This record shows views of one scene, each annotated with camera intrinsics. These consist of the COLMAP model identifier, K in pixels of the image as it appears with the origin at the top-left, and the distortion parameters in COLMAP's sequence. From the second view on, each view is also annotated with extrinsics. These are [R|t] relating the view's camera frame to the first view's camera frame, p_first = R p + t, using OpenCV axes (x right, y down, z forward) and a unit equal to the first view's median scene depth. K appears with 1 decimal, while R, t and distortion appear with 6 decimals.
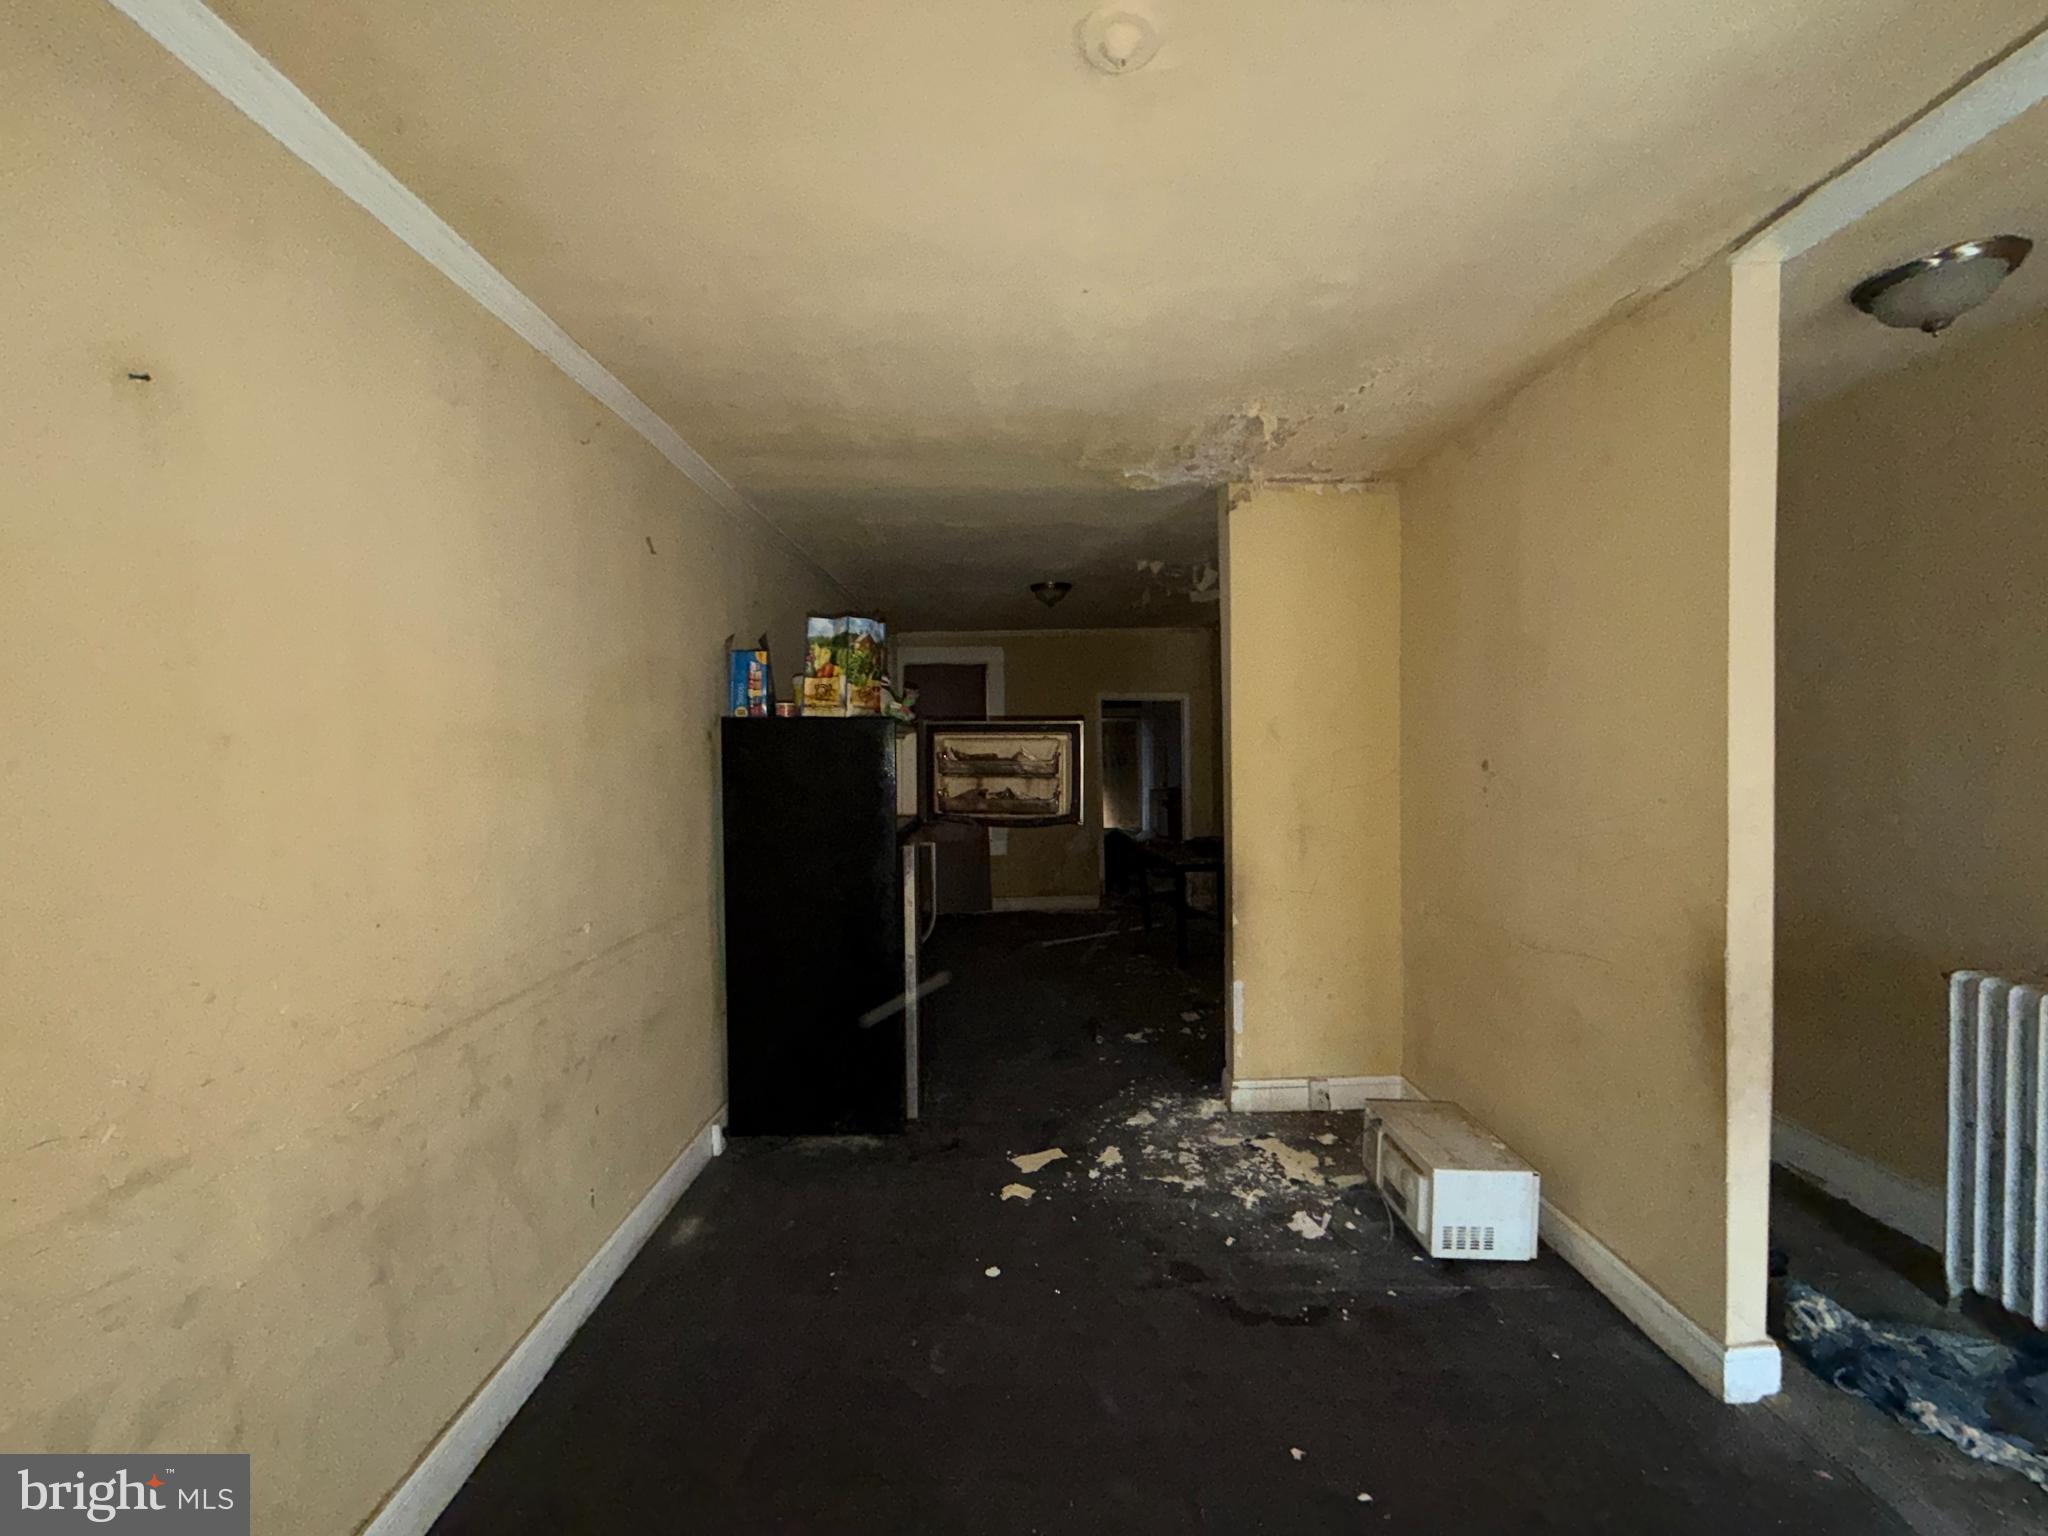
lens RADIAL K [[807.2, 0, 1024.0], [0, 807.2, 768.0], [0, 0, 1]] dist [-0.000394, -0.000010]
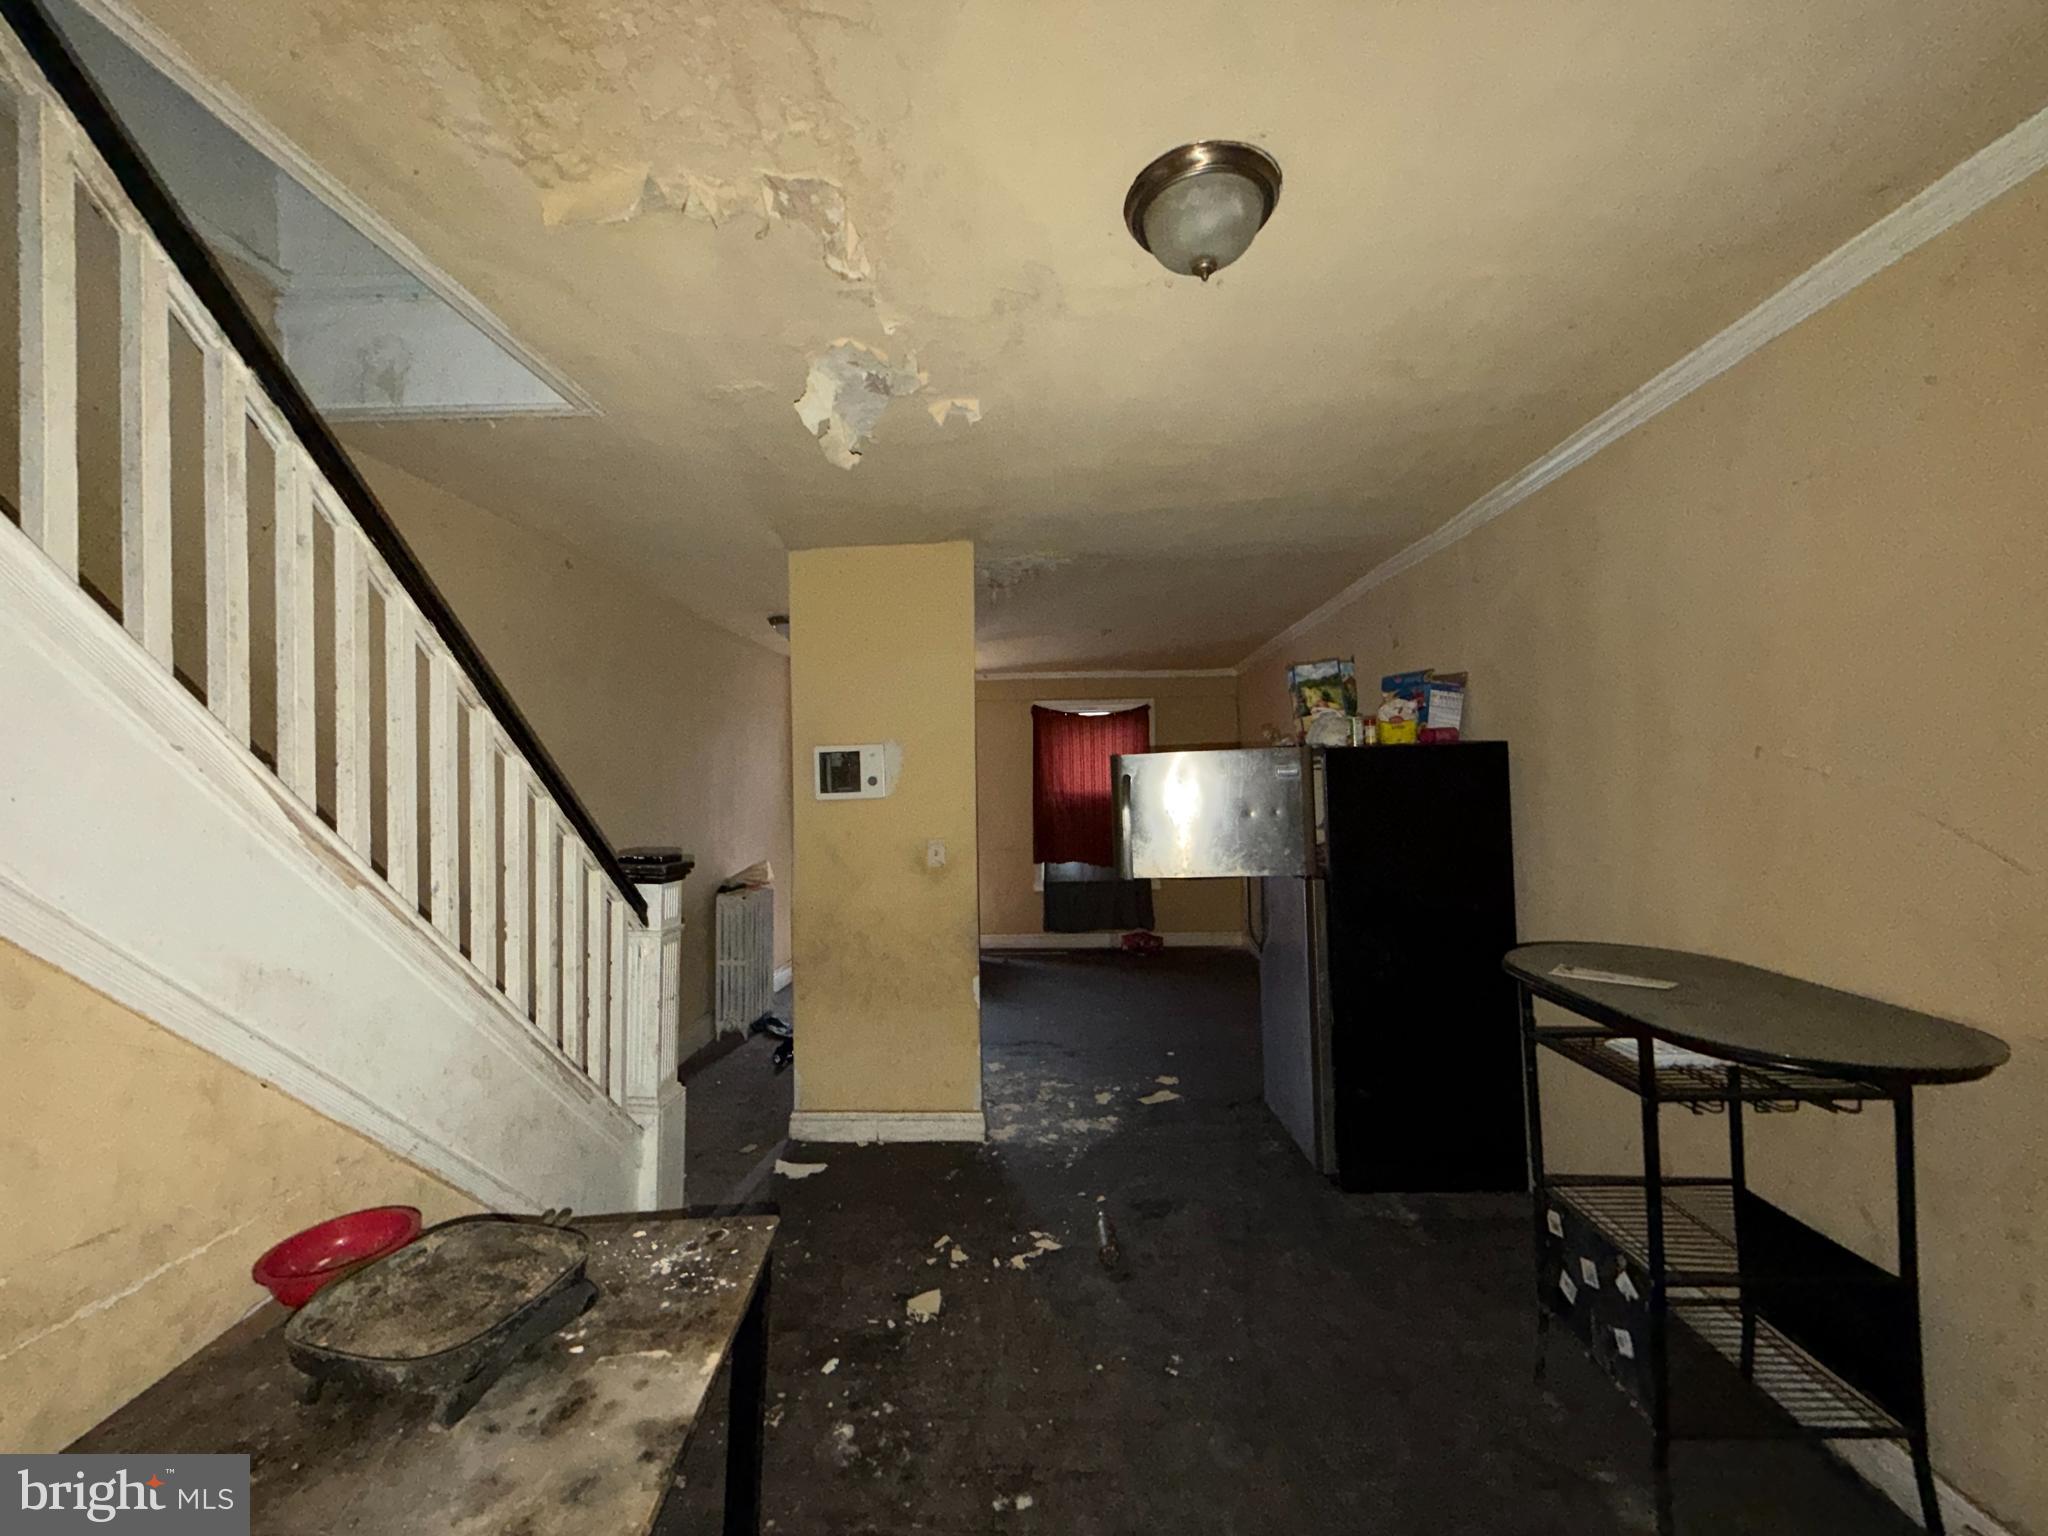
lens RADIAL K [[807.2, 0, 1024.0], [0, 807.2, 768.0], [0, 0, 1]] dist [-0.000394, -0.000010]
pose [[-0.998577, 0.032192, 0.042528, 0.156201], [0.032280, 0.999478, 0.001384, -0.058350], [-0.042461, 0.002755, -0.999094, 2.207498]]
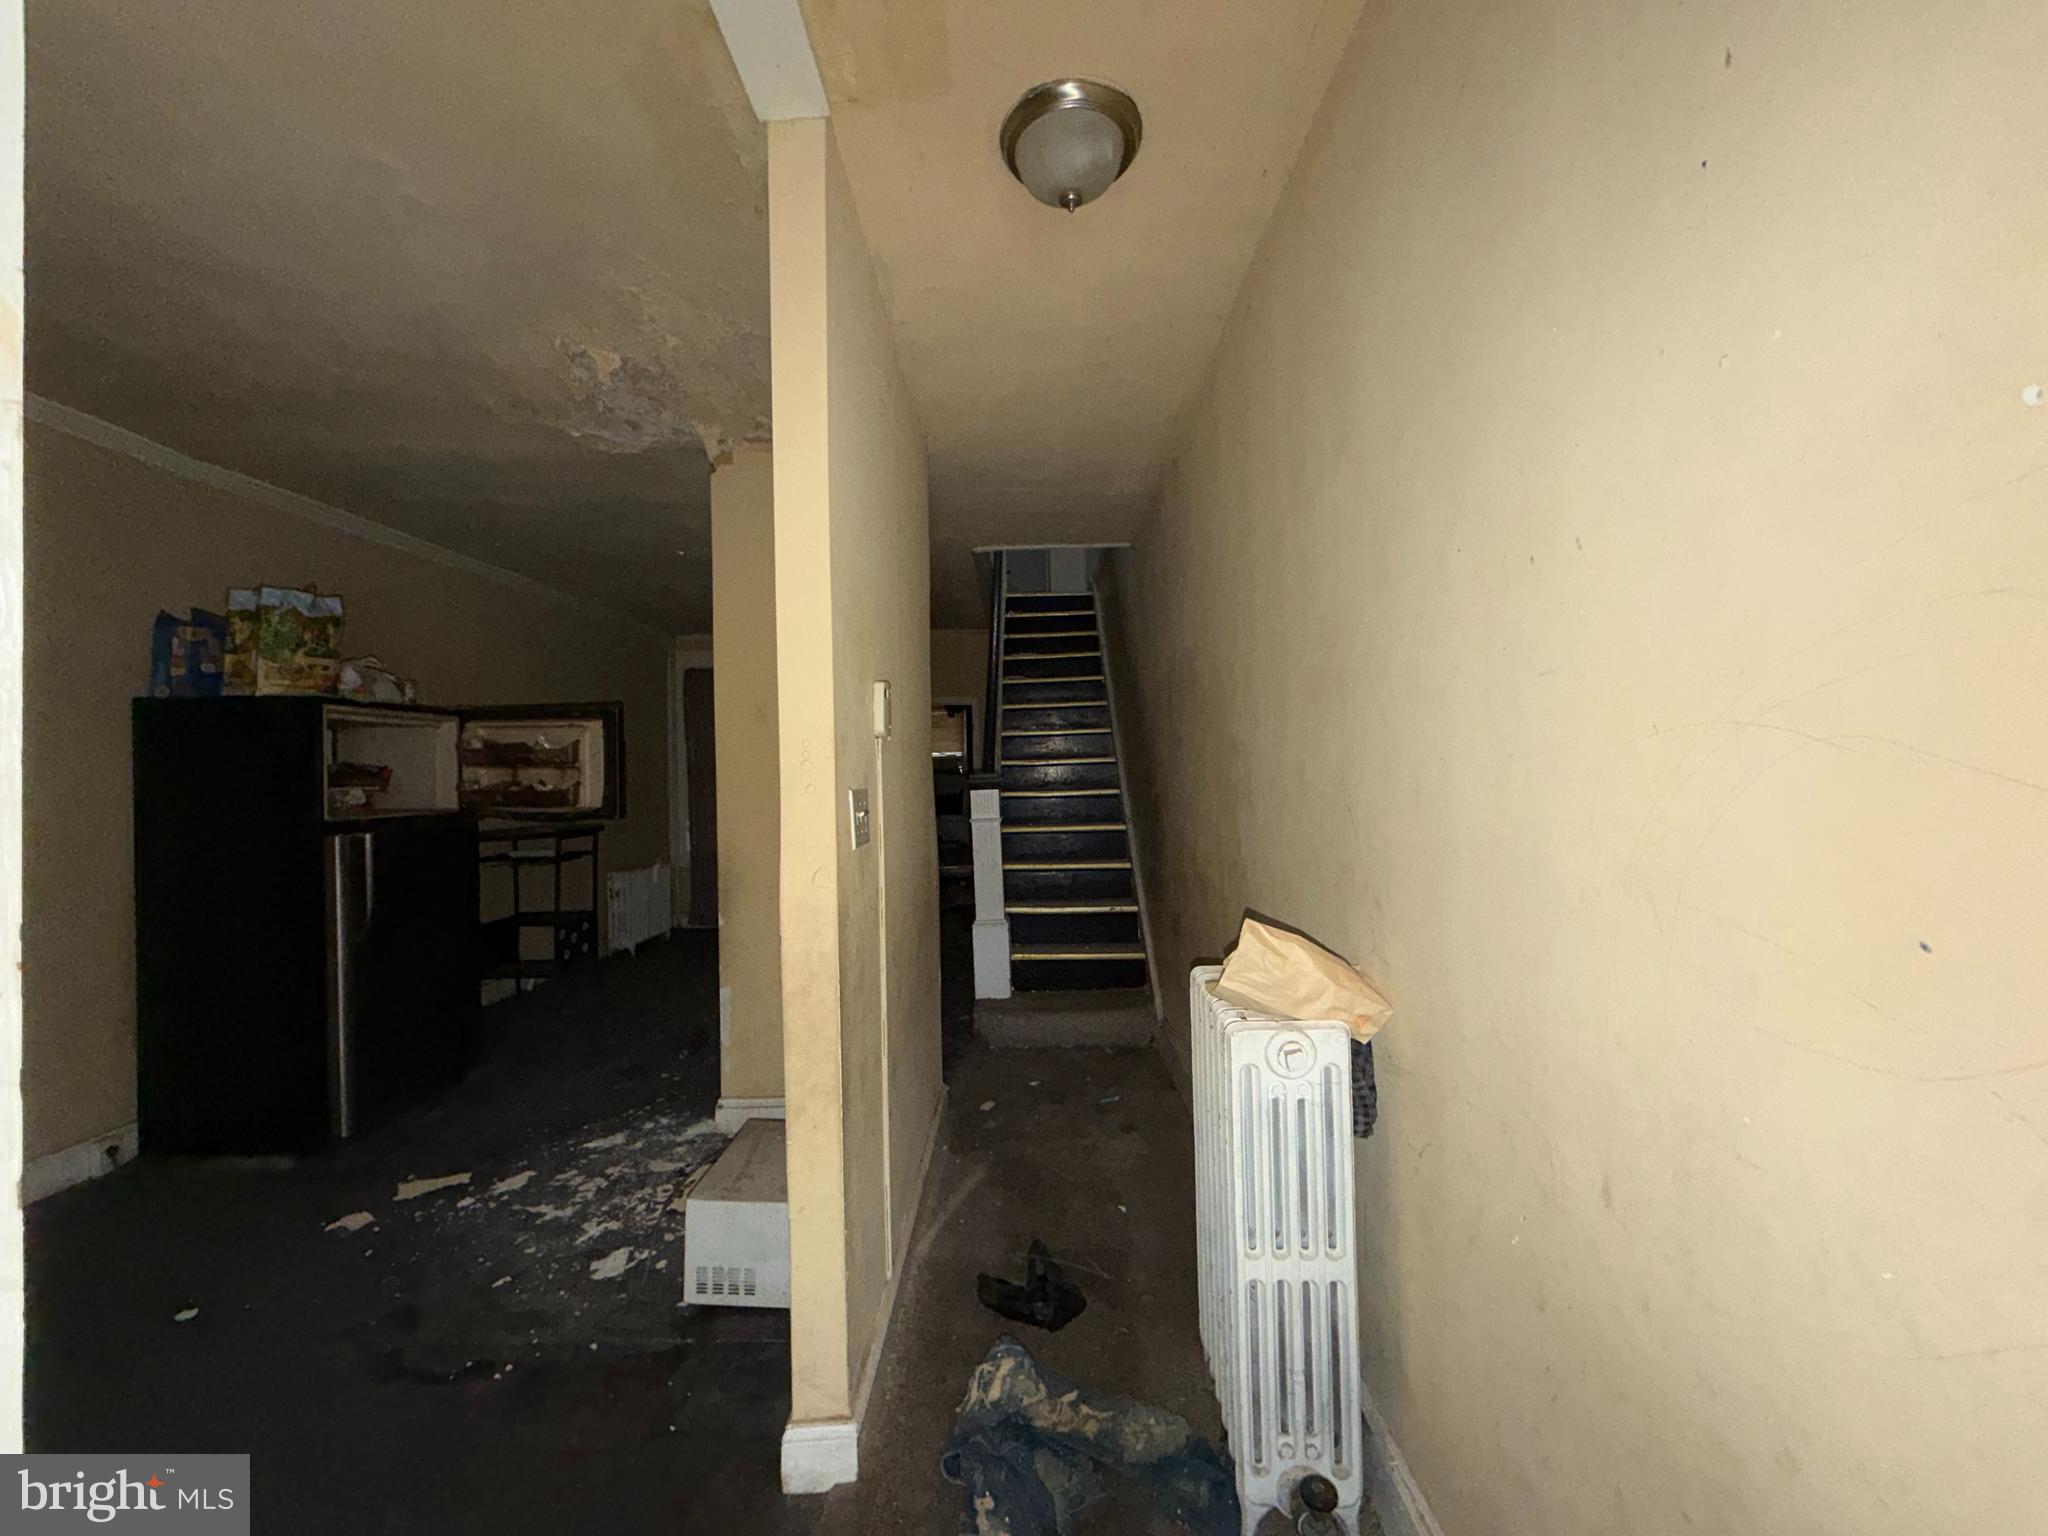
lens RADIAL K [[807.2, 0, 1024.0], [0, 807.2, 768.0], [0, 0, 1]] dist [-0.000394, -0.000010]
pose [[0.999838, -0.001990, -0.017909, 0.658400], [0.001501, 0.999627, -0.027275, 0.044863], [0.017956, 0.027243, 0.999468, 0.098239]]
